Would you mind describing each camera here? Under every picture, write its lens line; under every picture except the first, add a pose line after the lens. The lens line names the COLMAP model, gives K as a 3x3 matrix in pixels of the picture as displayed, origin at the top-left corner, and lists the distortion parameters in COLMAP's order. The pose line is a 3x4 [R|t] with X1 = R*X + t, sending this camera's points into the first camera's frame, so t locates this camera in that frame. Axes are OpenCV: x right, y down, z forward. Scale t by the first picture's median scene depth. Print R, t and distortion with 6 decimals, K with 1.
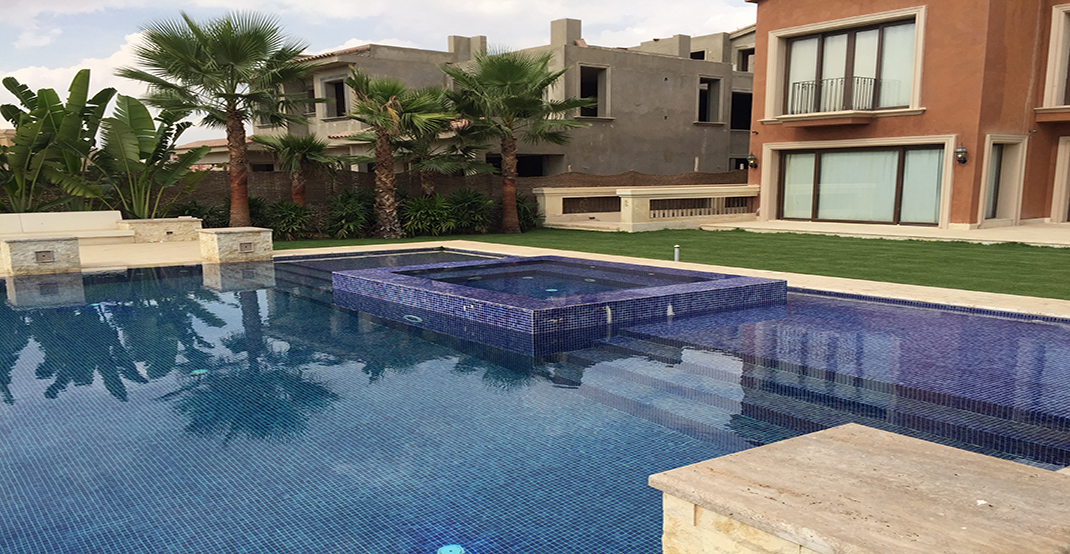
lens RADIAL K [[913.4, 0, 535.9], [0, 913.4, 354.9], [0, 0, 1]] dist [0.062890, -0.079276]
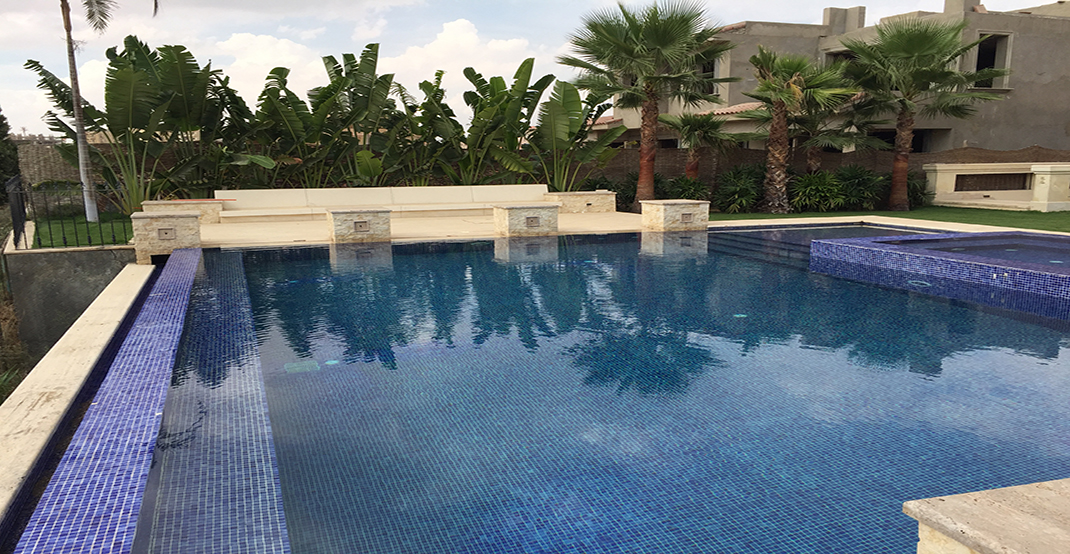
lens RADIAL K [[897.3, 0, 510.7], [0, 897.3, 381.7], [0, 0, 1]] dist [0.060155, -0.067652]
pose [[0.943641, 0.082908, -0.320417, -0.101092], [-0.065493, 0.995749, 0.064771, 0.015211], [0.324425, -0.040135, 0.945060, -0.065329]]
